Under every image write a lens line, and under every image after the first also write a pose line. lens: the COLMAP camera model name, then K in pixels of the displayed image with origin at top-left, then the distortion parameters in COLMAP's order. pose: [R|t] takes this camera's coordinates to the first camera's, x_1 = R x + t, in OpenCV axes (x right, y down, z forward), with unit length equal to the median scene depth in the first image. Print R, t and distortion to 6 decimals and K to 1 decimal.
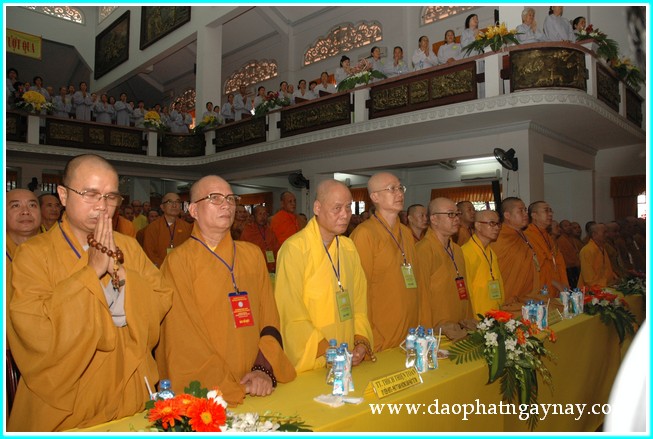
lens RADIAL K [[504.1, 0, 323.5], [0, 504.1, 215.9], [0, 0, 1]] dist [-0.090830, 0.066575]
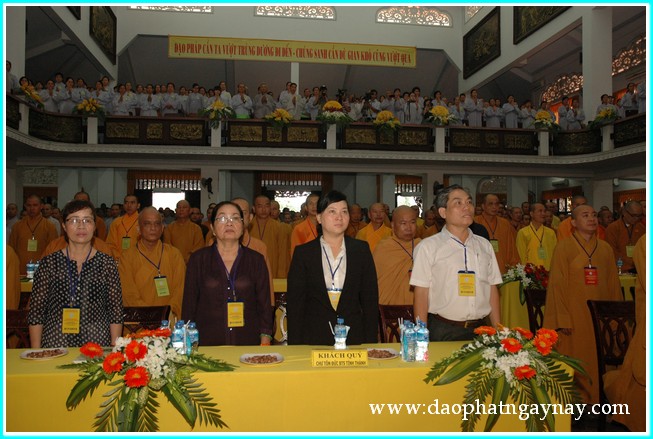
lens RADIAL K [[573.2, 0, 323.7], [0, 573.2, 218.3], [0, 0, 1]] dist [-0.087748, 0.037492]
pose [[0.809005, -0.009599, -0.587724, -0.032792], [0.013593, 0.999905, 0.002380, -0.003716], [0.587645, -0.009914, 0.809058, -0.141754]]
